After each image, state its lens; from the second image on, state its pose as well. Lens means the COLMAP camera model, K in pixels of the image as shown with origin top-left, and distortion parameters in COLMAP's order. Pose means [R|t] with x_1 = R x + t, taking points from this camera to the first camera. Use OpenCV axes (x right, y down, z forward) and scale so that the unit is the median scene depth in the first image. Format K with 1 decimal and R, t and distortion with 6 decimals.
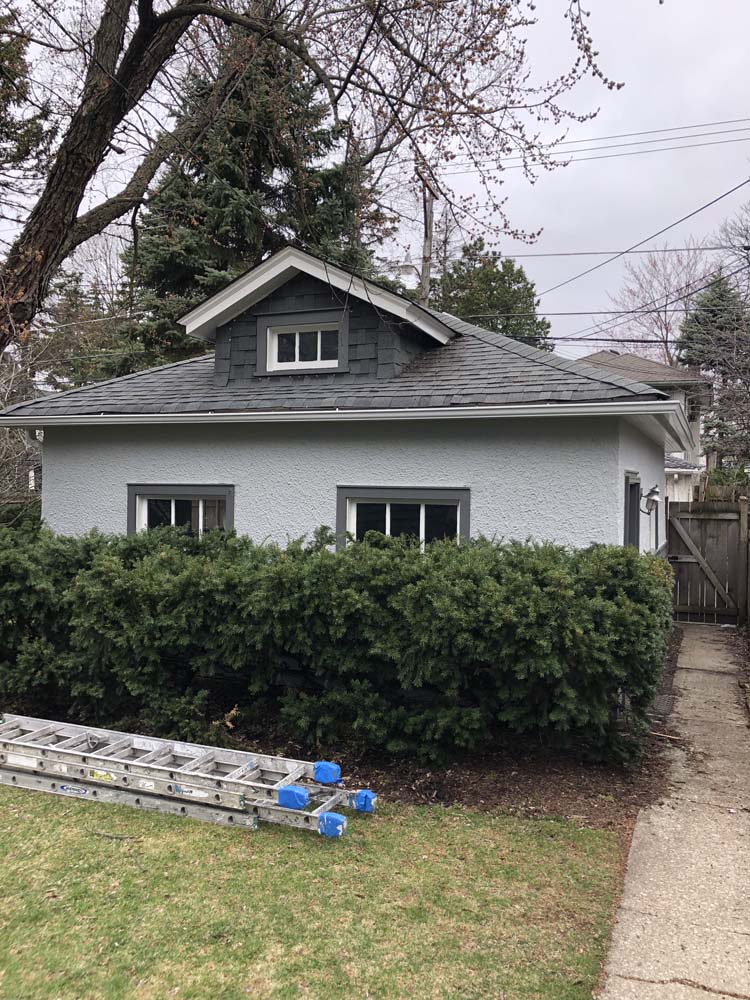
lens RADIAL K [[809.9, 0, 378.5], [0, 809.9, 498.3], [0, 0, 1]] dist [0.062147, -0.096041]
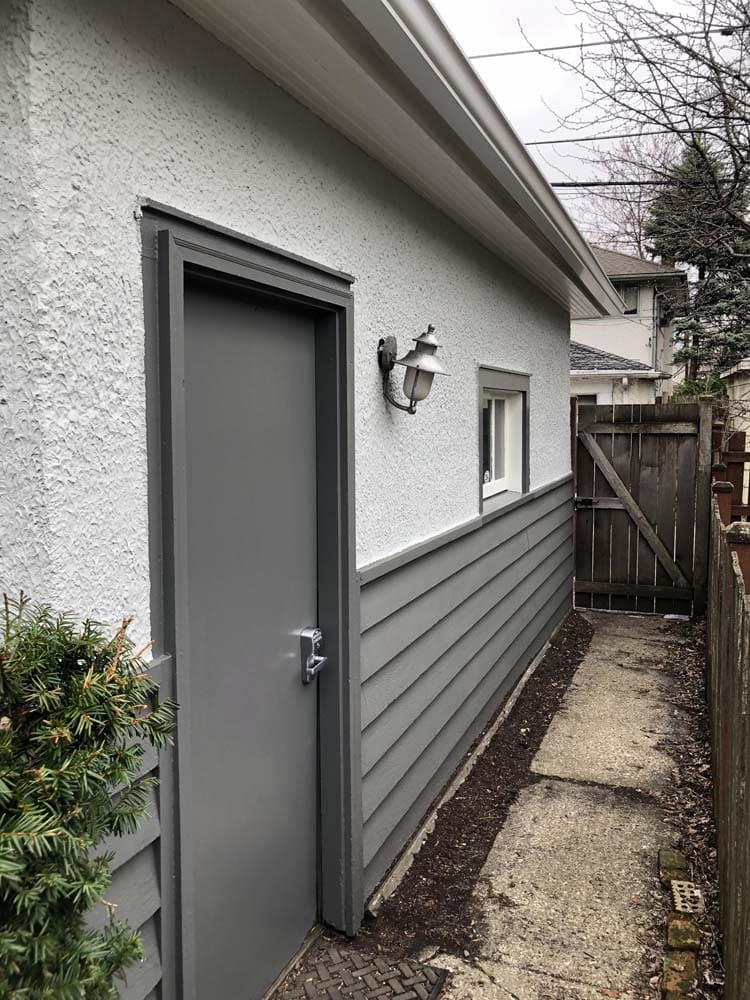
lens RADIAL K [[809.9, 0, 378.5], [0, 809.9, 498.3], [0, 0, 1]] dist [0.062147, -0.096041]
pose [[0.999657, -0.019376, 0.017625, 0.206765], [0.017789, 0.996126, 0.086117, 0.017790], [-0.019226, -0.085773, 0.996129, 0.430258]]
